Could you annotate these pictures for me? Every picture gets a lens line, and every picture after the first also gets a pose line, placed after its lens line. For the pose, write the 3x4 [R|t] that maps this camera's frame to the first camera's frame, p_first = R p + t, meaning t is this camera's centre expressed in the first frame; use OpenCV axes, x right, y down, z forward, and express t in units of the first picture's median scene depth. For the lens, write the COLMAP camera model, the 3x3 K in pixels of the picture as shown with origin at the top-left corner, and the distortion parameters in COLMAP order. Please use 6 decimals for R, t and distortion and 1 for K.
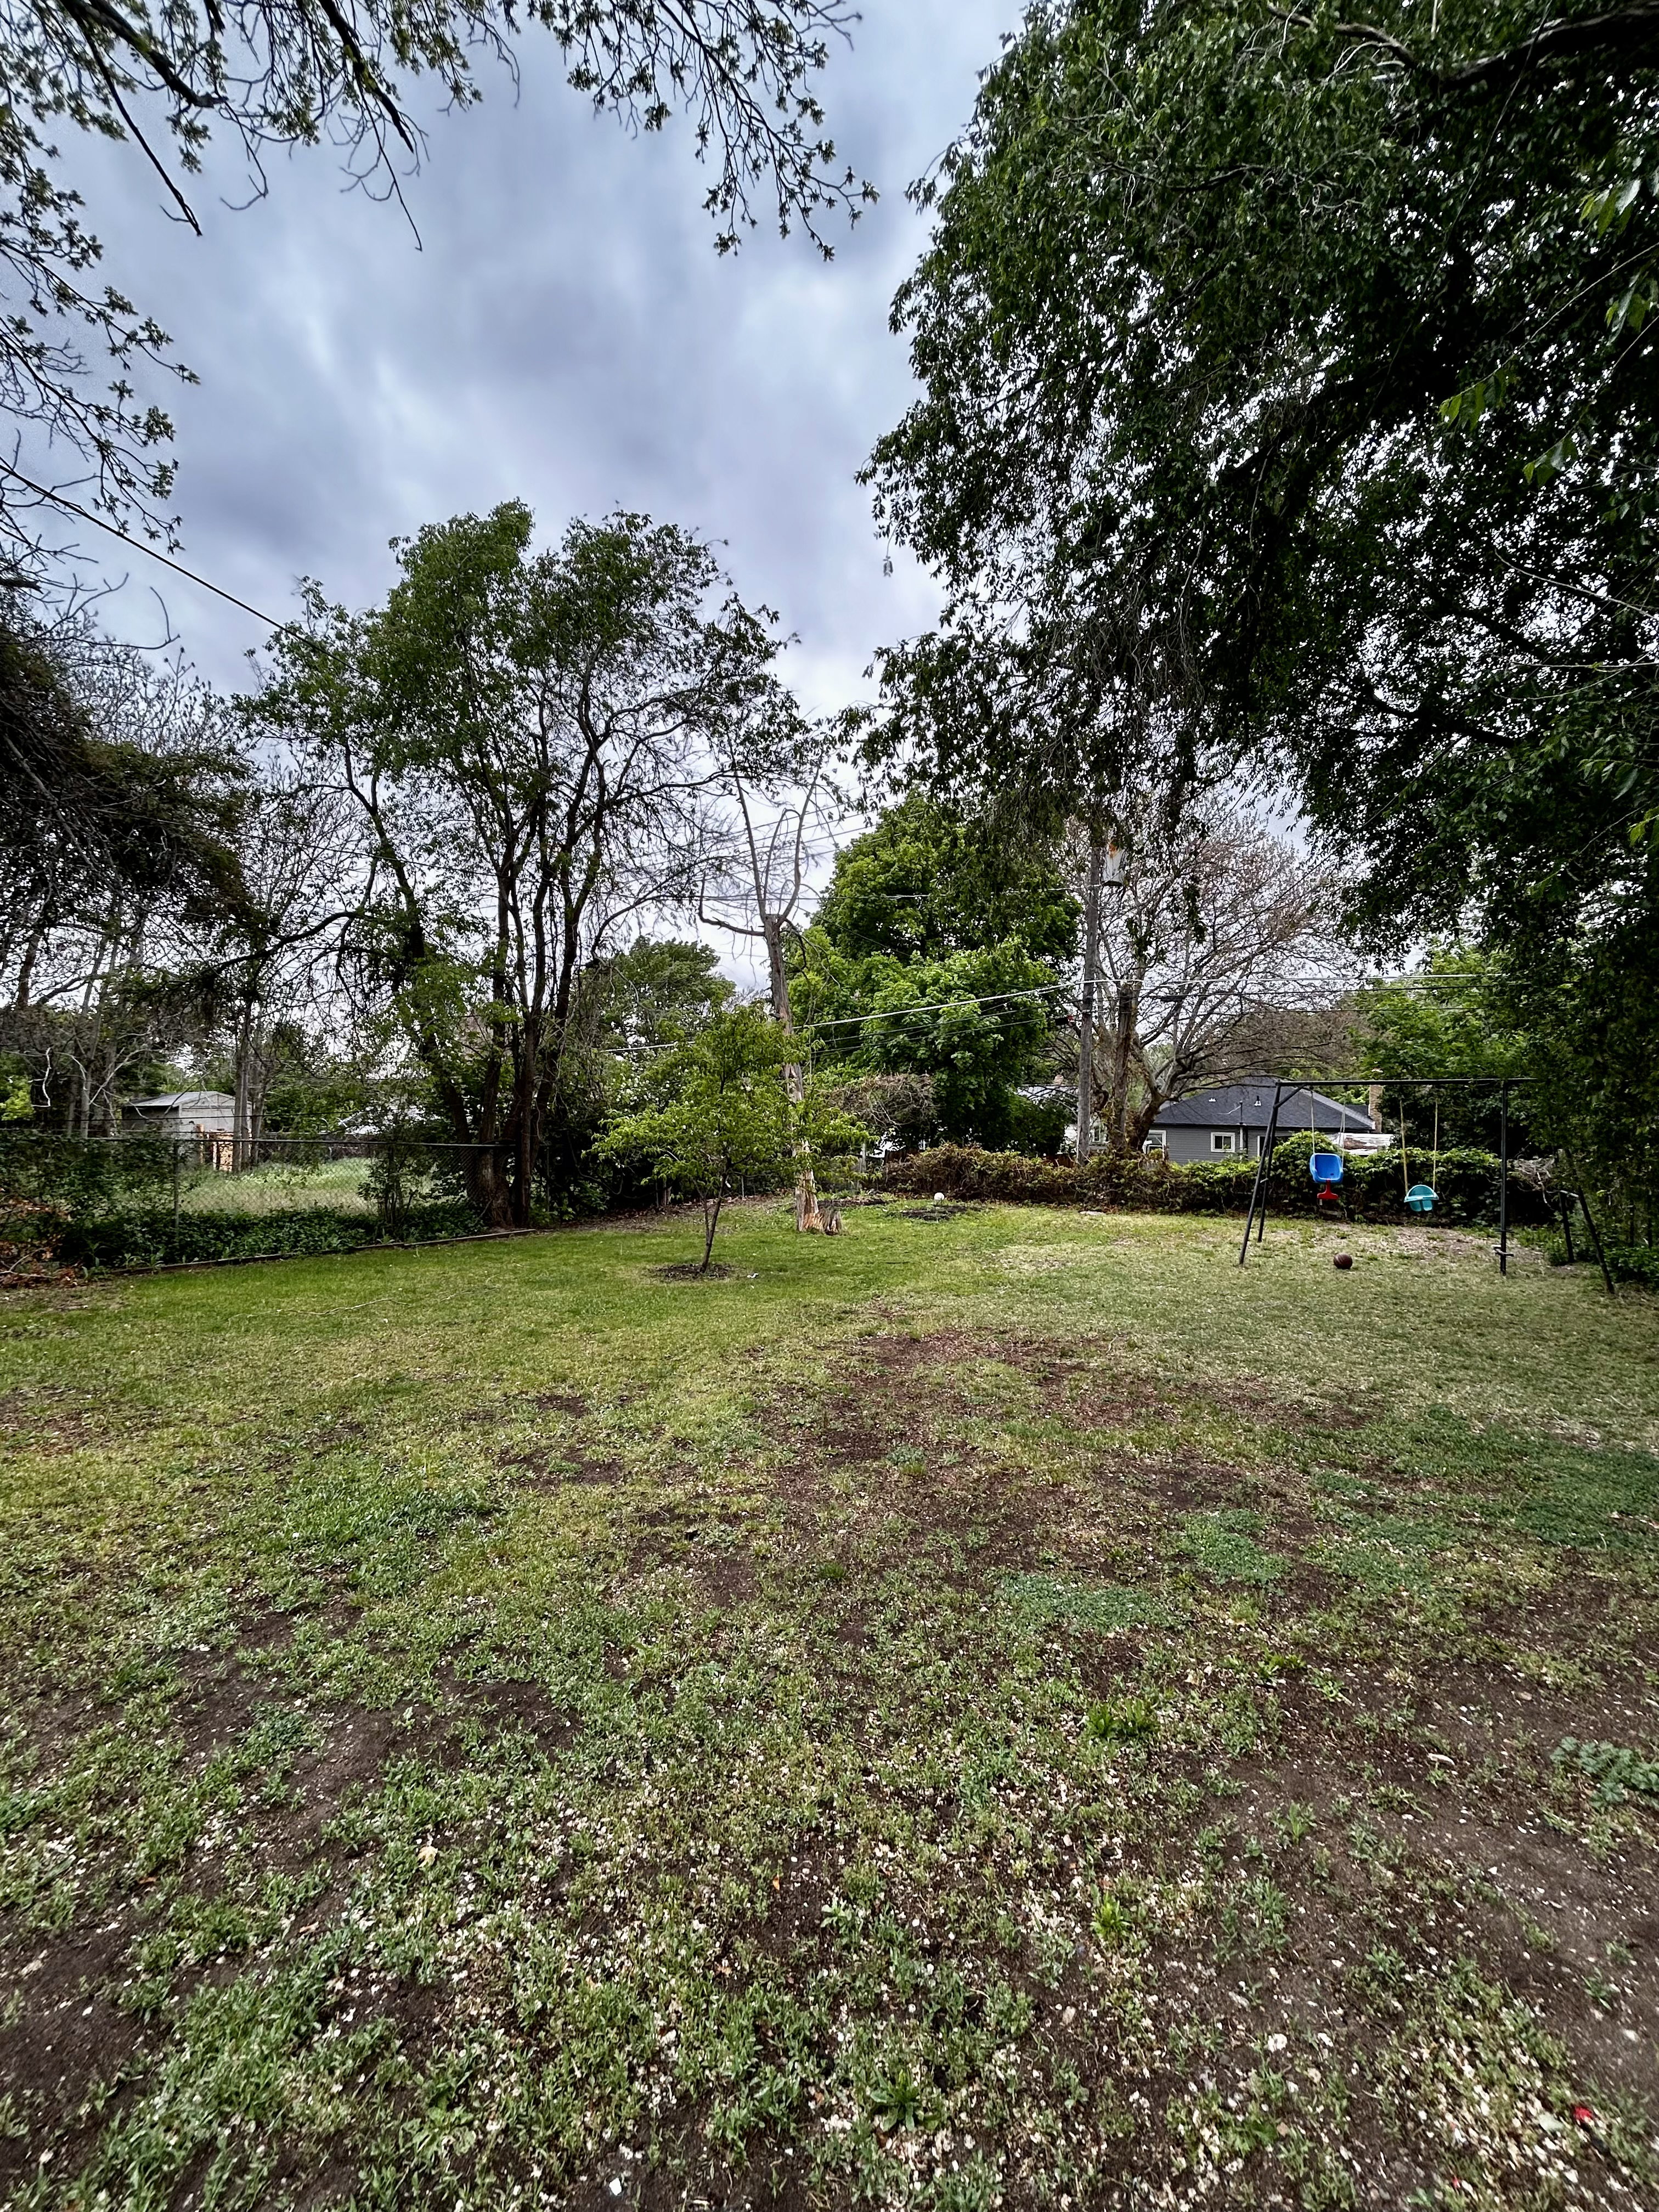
lens RADIAL K [[895.5, 0, 831.2], [0, 895.5, 1107.4], [0, 0, 1]] dist [0.003213, -0.000482]
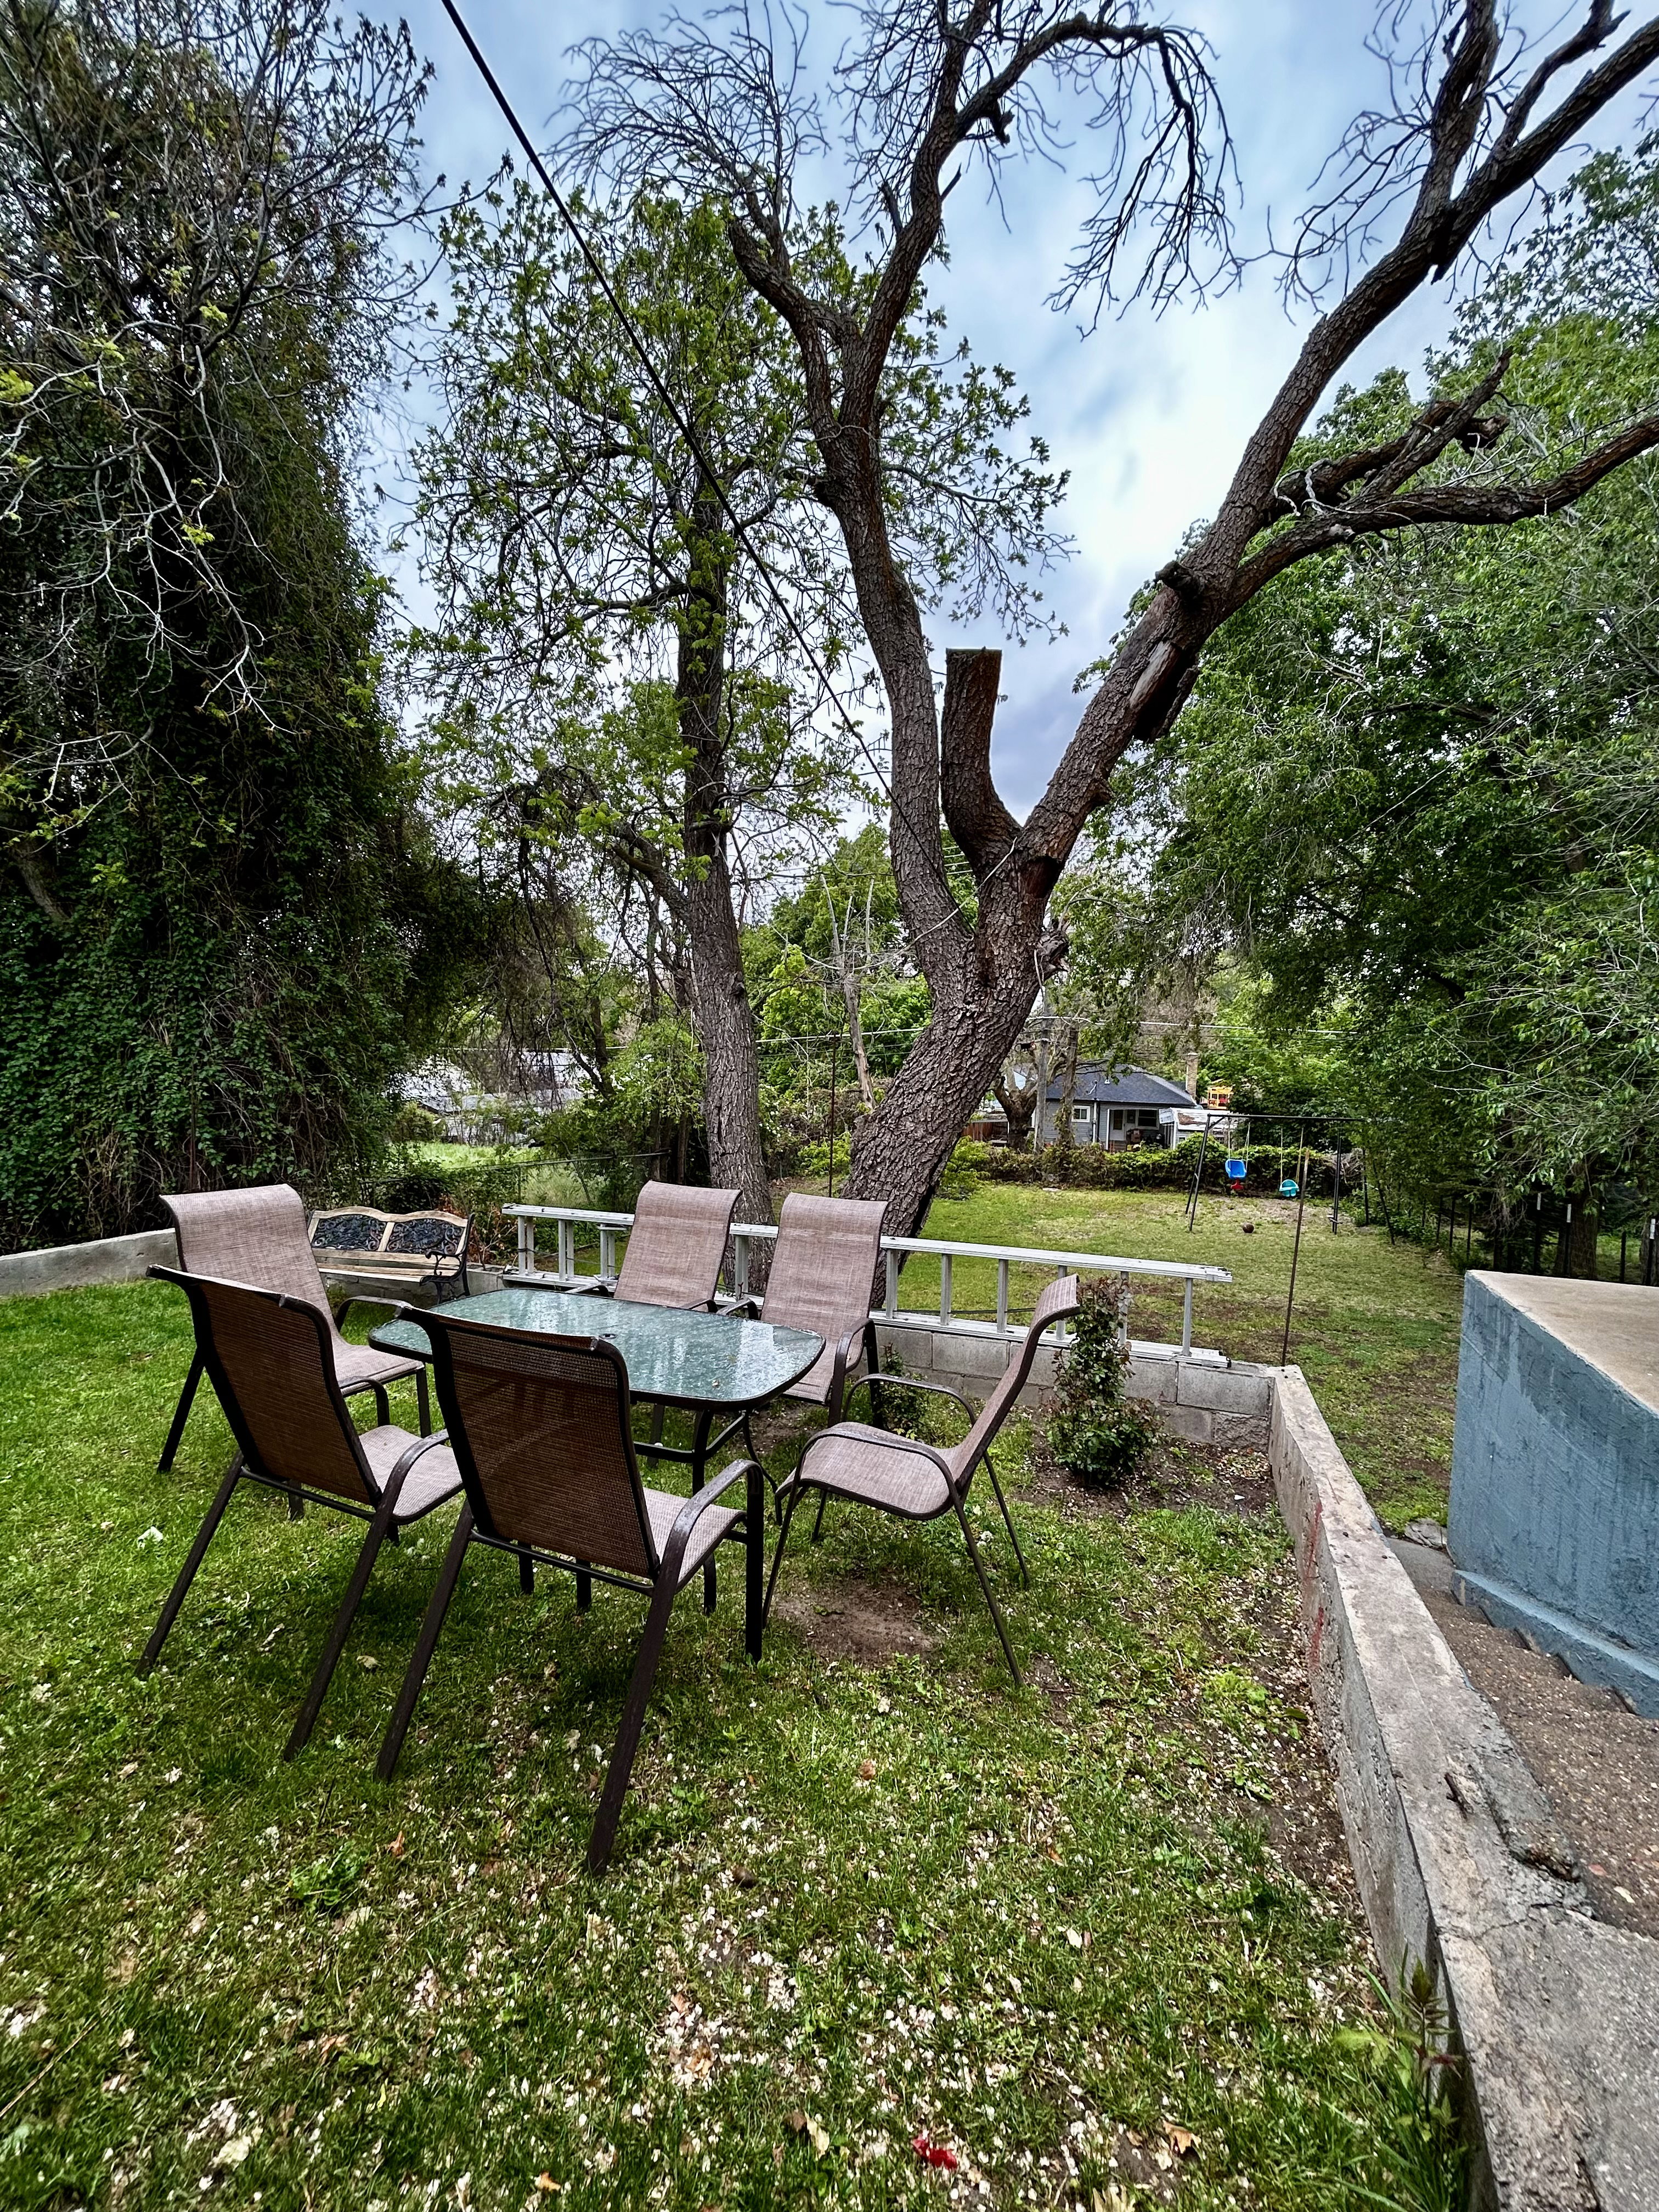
lens RADIAL K [[895.5, 0, 826.8], [0, 895.5, 1100.4], [0, 0, 1]] dist [0.003213, -0.000482]
pose [[0.981261, 0.002643, 0.192665, -0.361402], [-0.012249, 0.998739, 0.048683, -0.094722], [-0.192294, -0.050130, 0.980056, -0.318463]]
